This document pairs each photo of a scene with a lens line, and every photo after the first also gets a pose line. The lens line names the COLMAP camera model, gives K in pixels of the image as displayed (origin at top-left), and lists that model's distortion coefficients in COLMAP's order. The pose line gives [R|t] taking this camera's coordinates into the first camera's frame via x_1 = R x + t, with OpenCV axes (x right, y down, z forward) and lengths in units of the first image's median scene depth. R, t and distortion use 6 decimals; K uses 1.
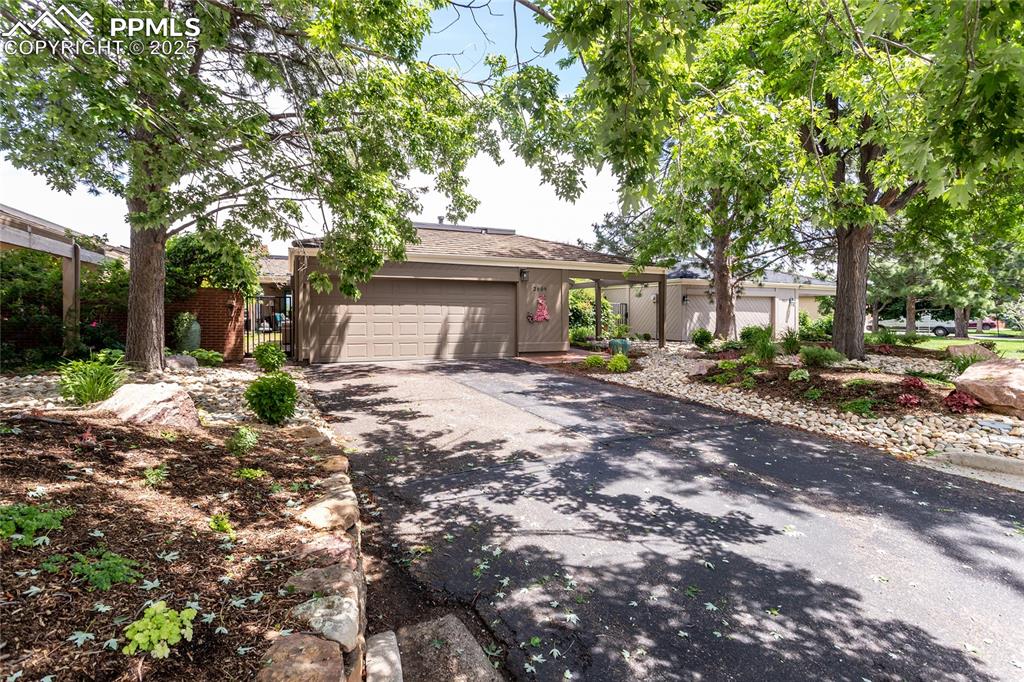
lens RADIAL K [[500.8, 0, 510.0], [0, 500.8, 334.9], [0, 0, 1]] dist [0.000491, 0.000698]
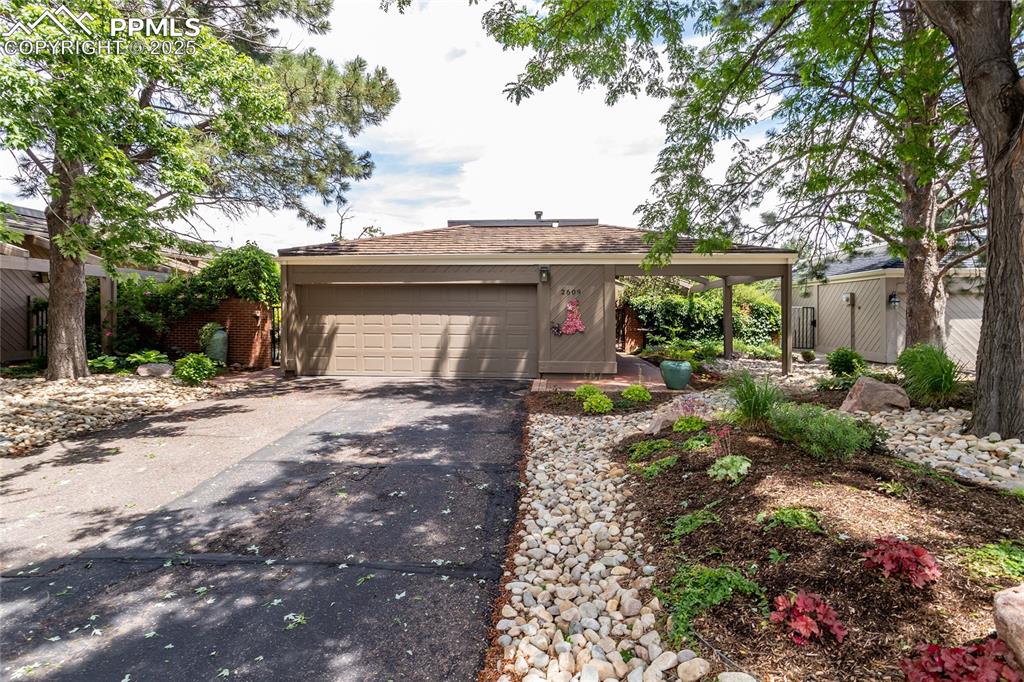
lens RADIAL K [[500.8, 0, 512.9], [0, 500.8, 339.3], [0, 0, 1]] dist [0.000491, 0.000698]
pose [[0.870702, 0.020678, -0.491376, 0.388623], [-0.020272, 0.999776, 0.006151, -0.023454], [0.491393, 0.004605, 0.870926, 0.311974]]
